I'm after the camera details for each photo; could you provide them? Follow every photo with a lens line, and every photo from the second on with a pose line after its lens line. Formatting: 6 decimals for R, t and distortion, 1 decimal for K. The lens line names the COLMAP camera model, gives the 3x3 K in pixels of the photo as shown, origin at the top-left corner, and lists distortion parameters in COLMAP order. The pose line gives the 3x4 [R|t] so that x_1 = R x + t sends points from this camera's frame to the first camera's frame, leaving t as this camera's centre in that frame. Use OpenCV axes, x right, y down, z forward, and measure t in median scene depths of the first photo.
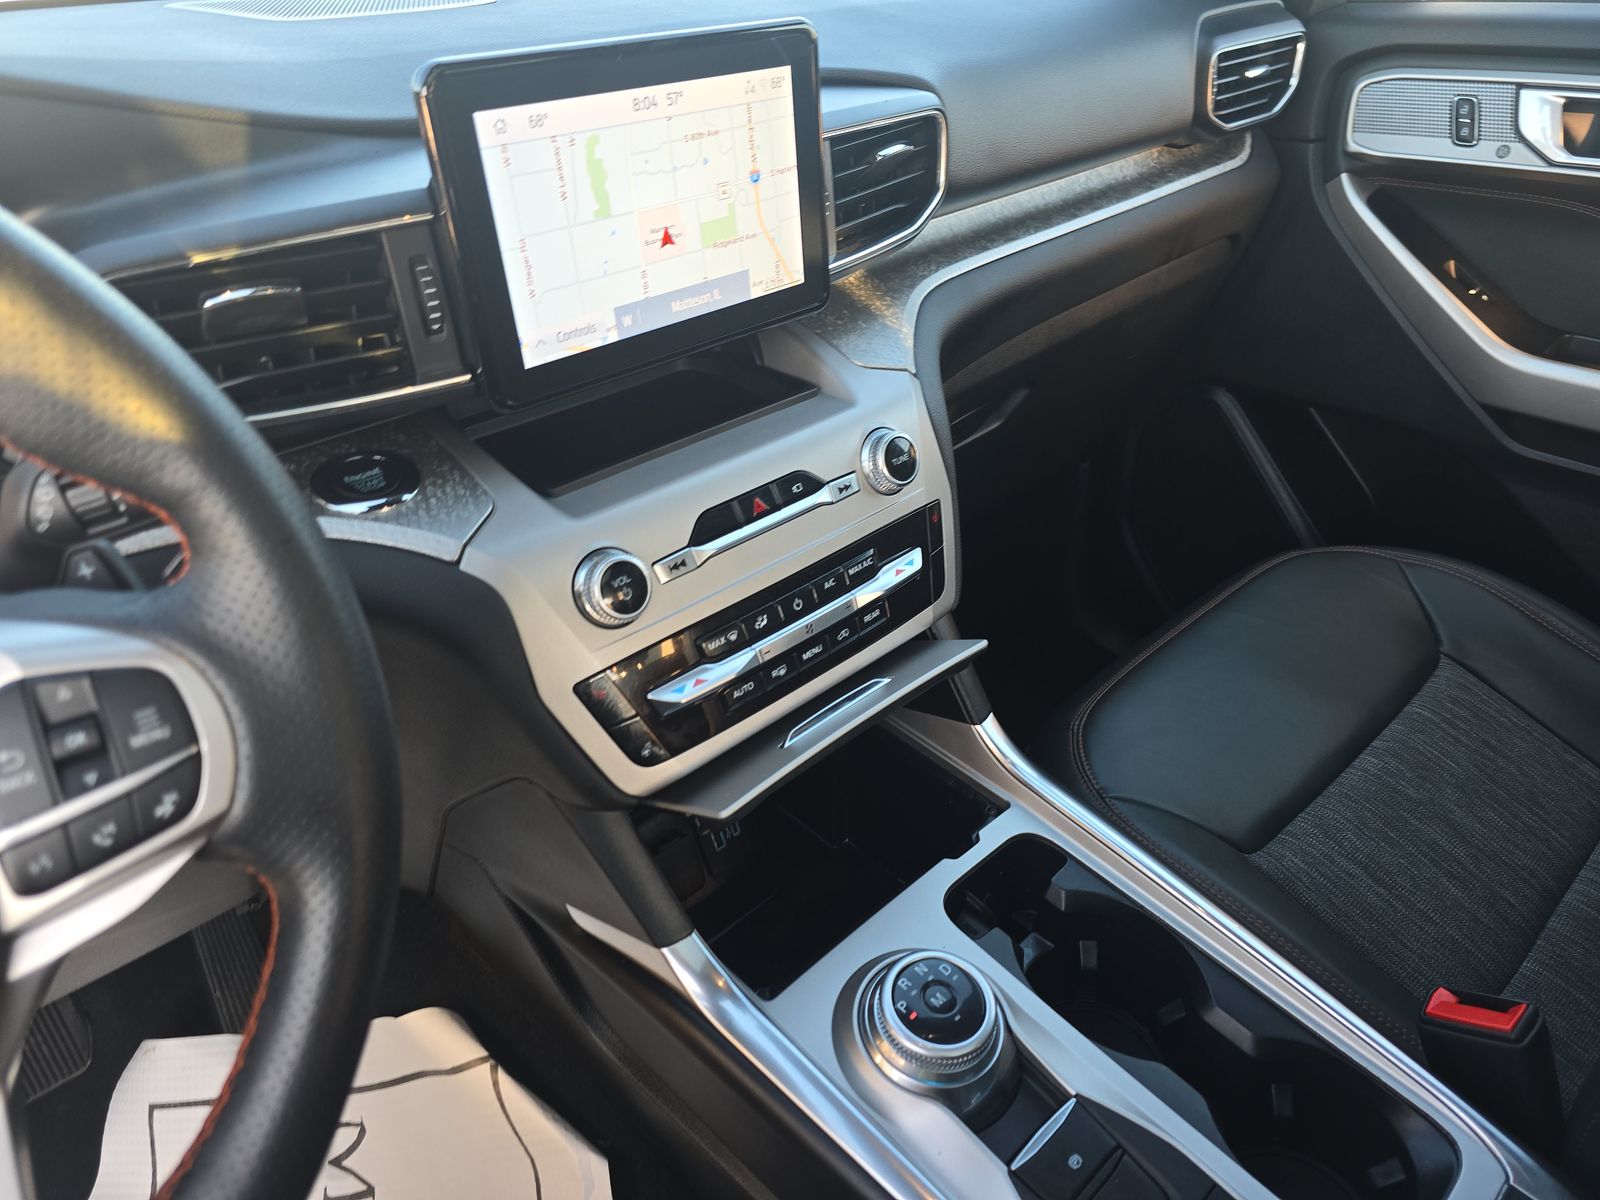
lens RADIAL K [[1090.9, 0, 795.0], [0, 1090.9, 607.0], [0, 0, 1]] dist [0.074578, -0.084107]
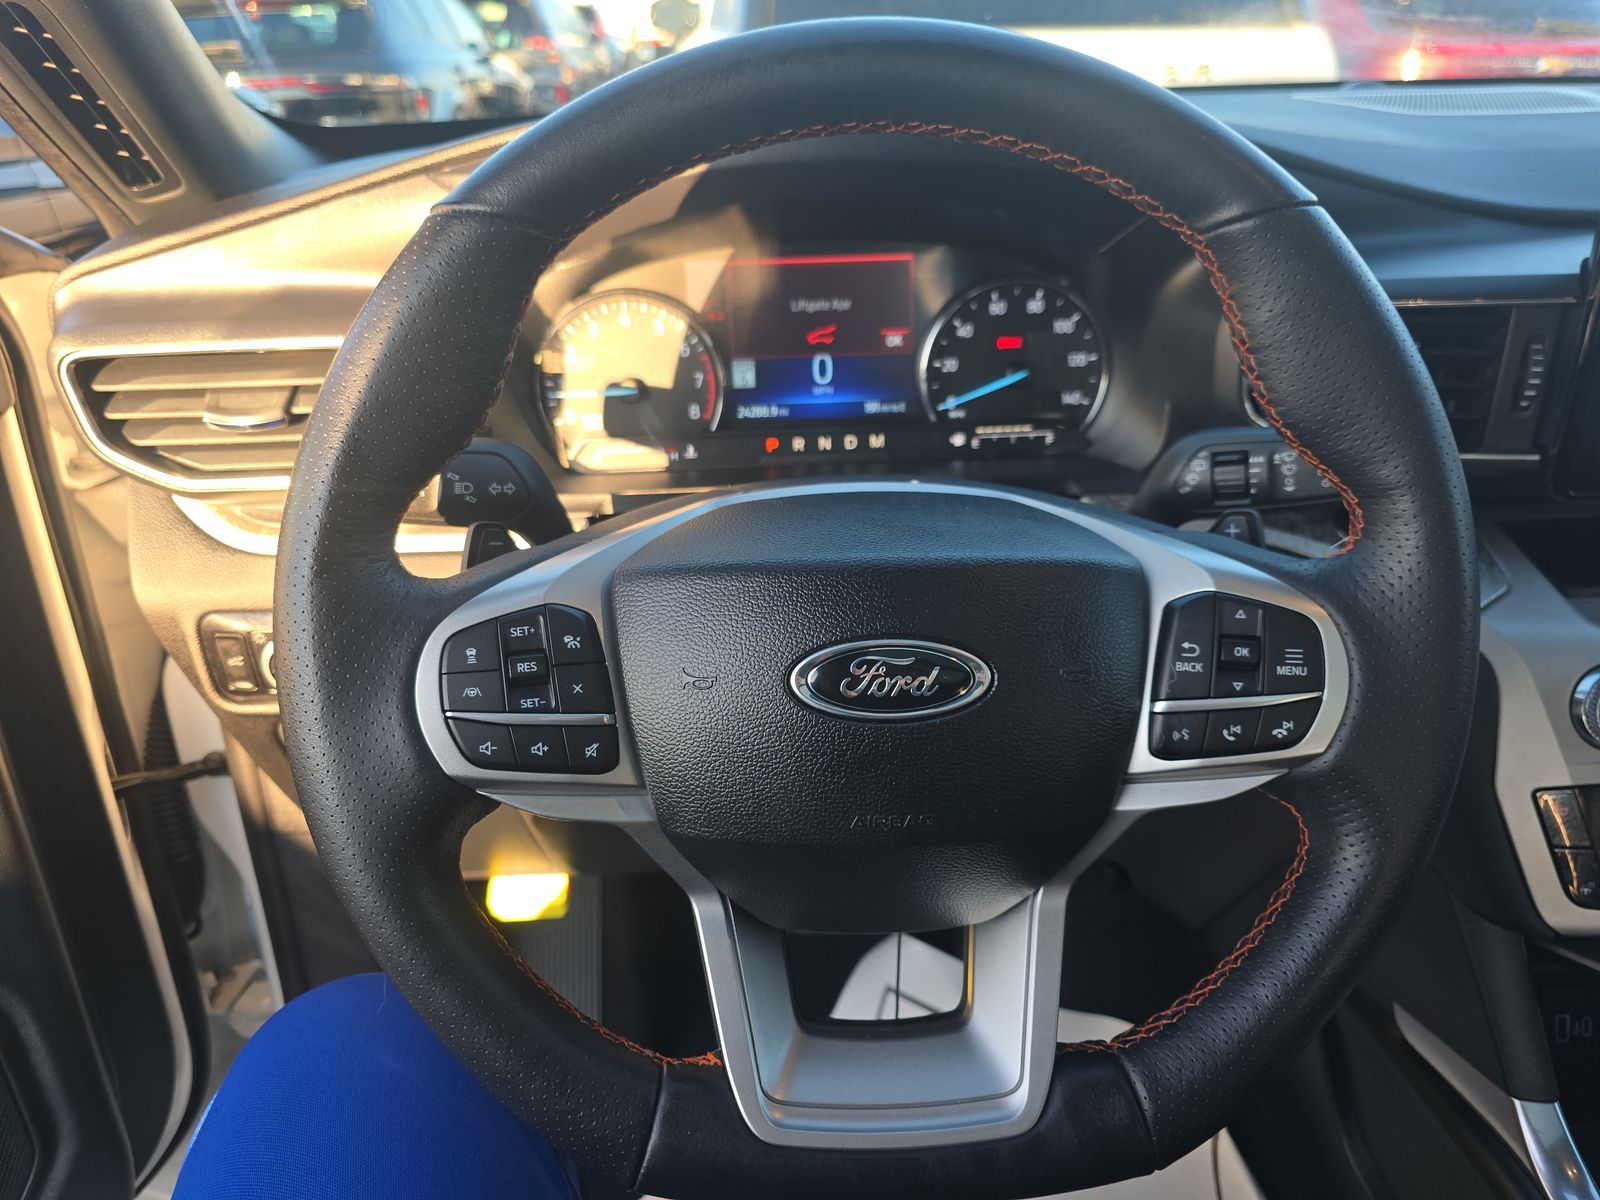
lens RADIAL K [[1090.9, 0, 795.0], [0, 1090.9, 607.0], [0, 0, 1]] dist [0.074578, -0.084107]
pose [[0.764623, 0.305079, -0.567697, -0.294227], [-0.348949, 0.936550, 0.033305, 0.173404], [0.541837, 0.172632, 0.822564, -0.241424]]
